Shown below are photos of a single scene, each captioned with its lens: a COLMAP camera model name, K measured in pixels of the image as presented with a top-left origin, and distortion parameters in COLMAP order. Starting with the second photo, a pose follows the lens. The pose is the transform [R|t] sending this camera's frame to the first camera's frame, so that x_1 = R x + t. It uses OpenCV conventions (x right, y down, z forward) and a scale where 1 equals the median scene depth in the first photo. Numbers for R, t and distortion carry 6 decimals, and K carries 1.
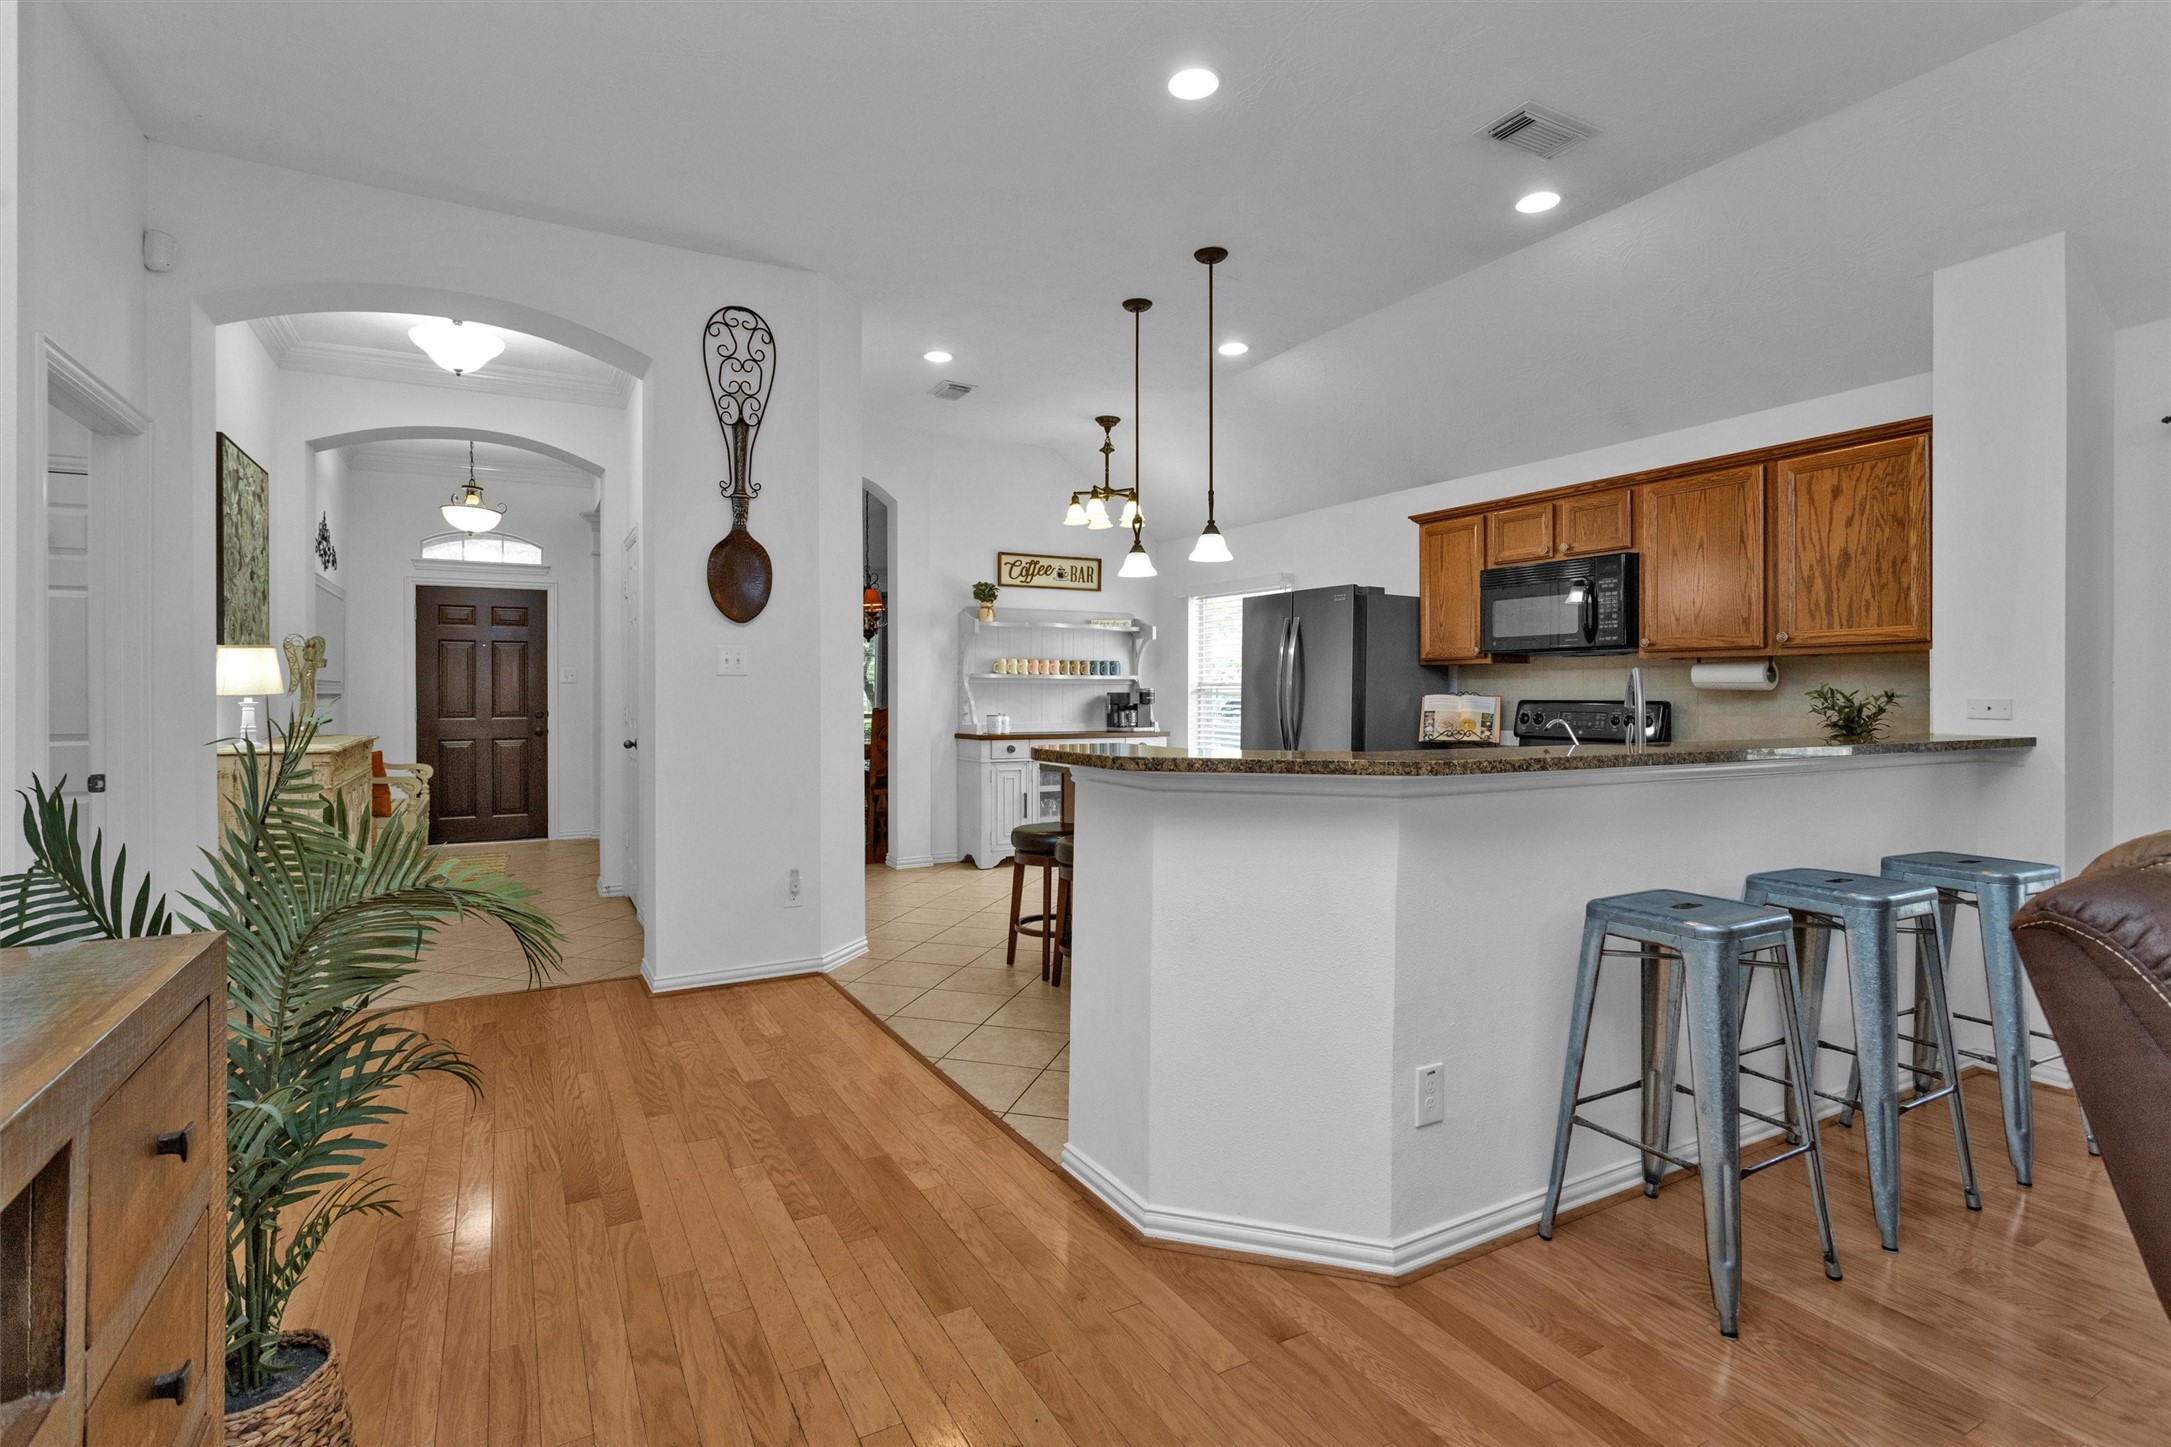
lens RADIAL K [[1035.7, 0, 1083.1], [0, 1035.7, 704.1], [0, 0, 1]] dist [-0.000244, 0.000752]
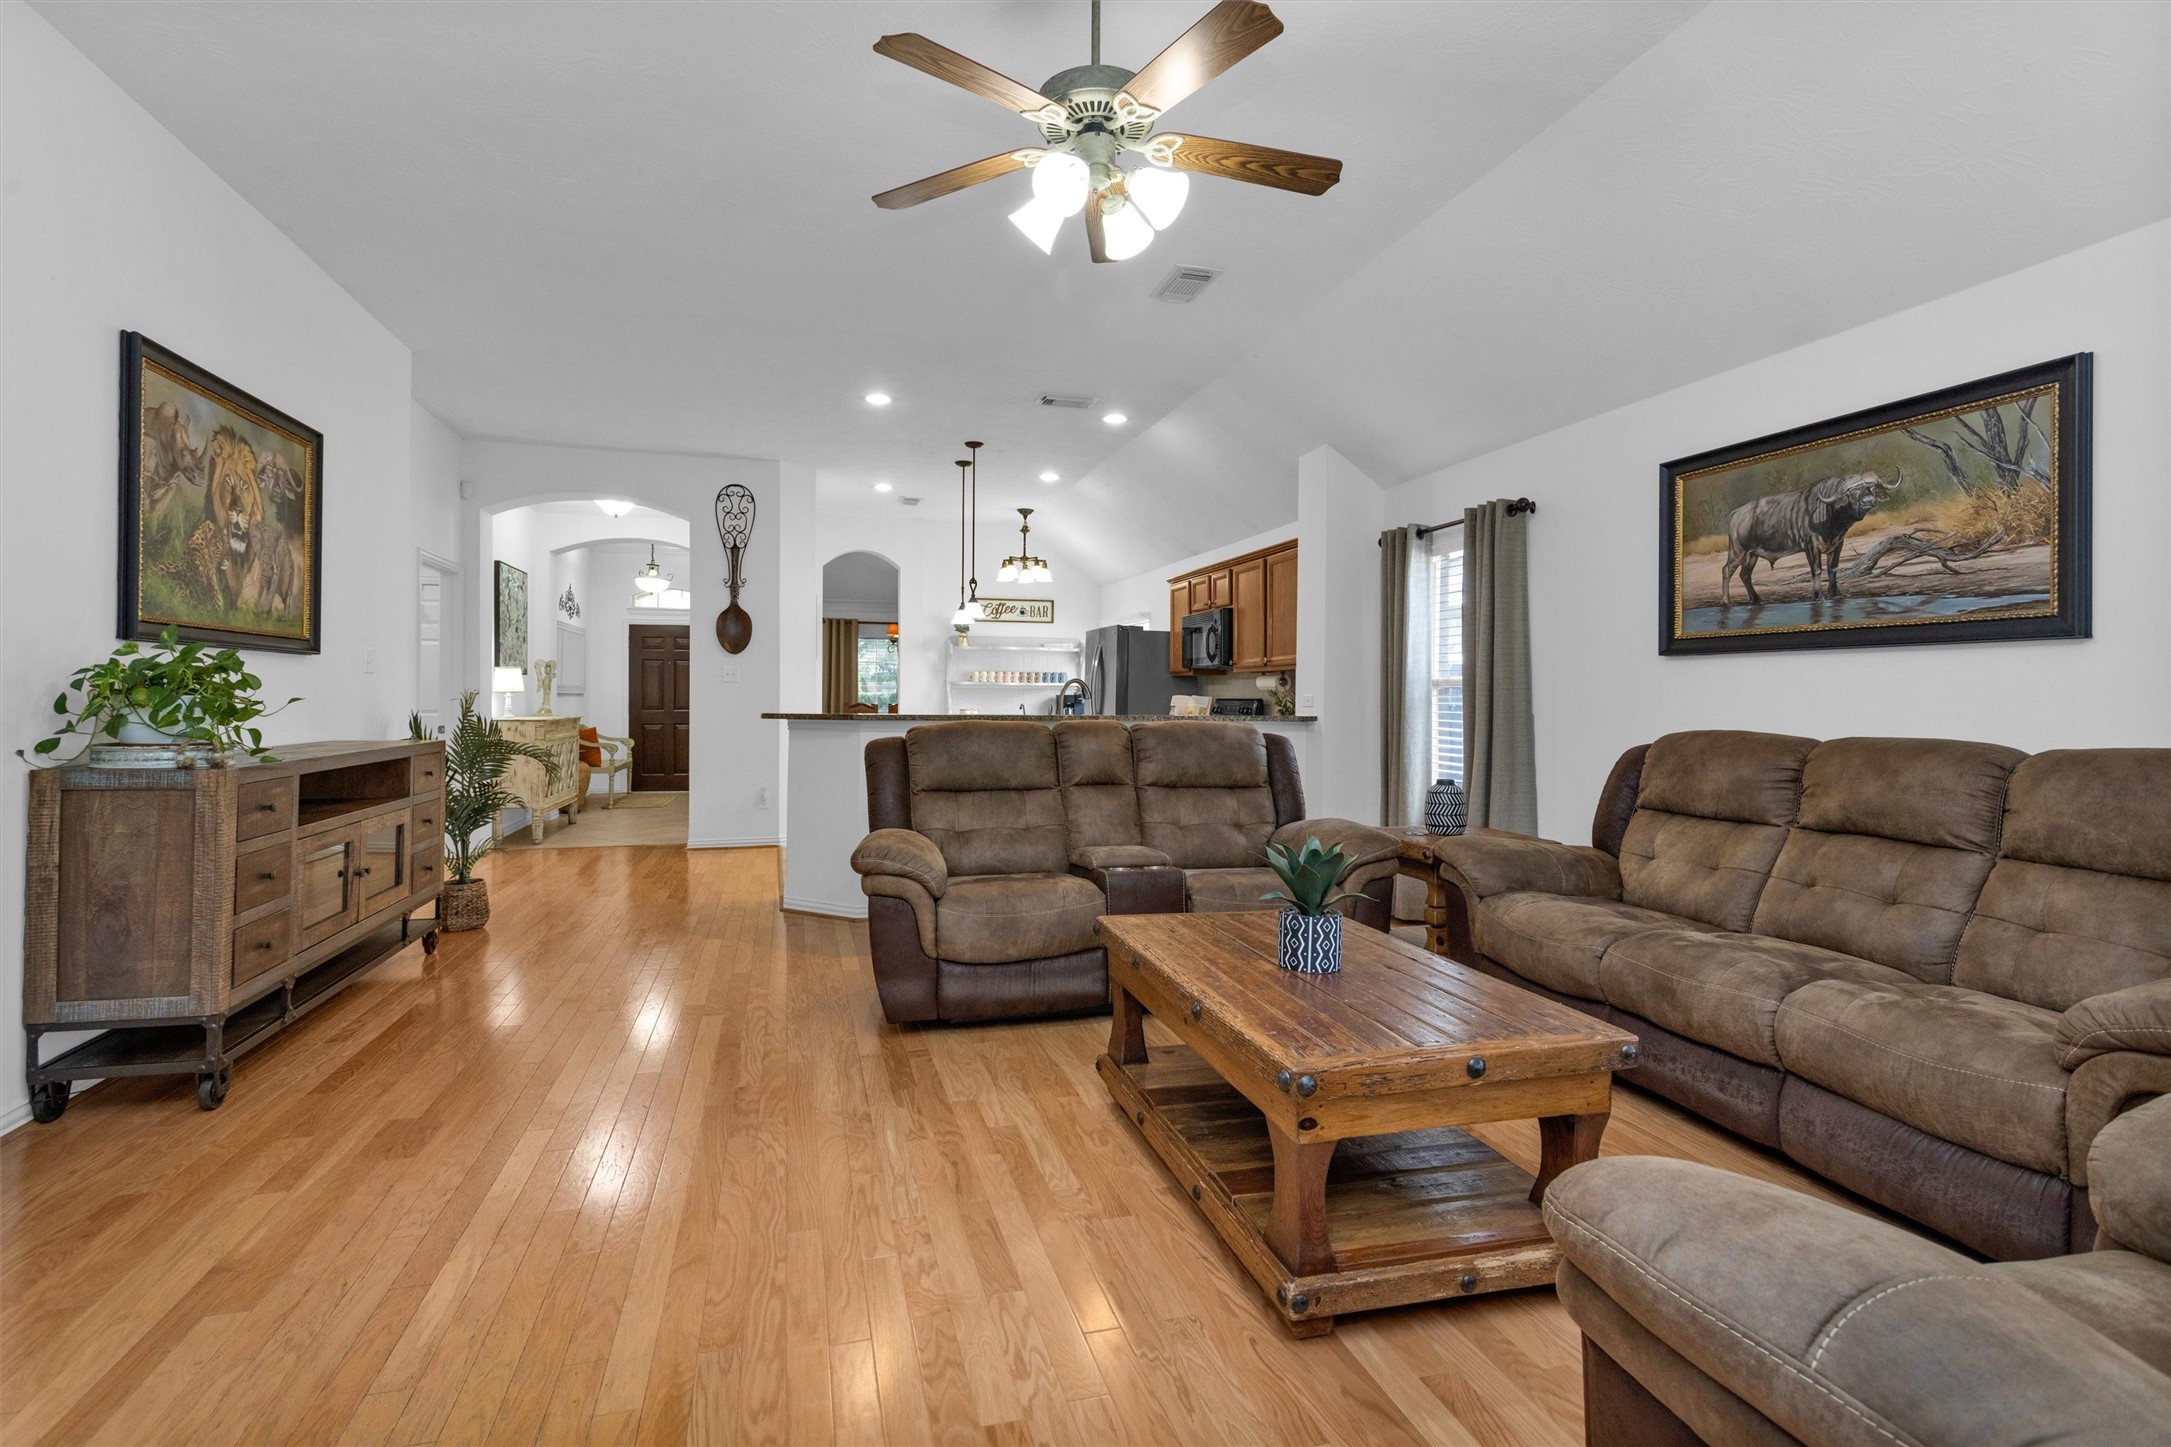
lens RADIAL K [[1035.7, 0, 1081.8], [0, 1035.7, 706.0], [0, 0, 1]] dist [-0.000244, 0.000752]
pose [[0.972804, 0.006216, -0.231547, 0.450067], [-0.007669, 0.999956, -0.005374, 0.012661], [0.231503, 0.007004, 0.972809, -0.422951]]
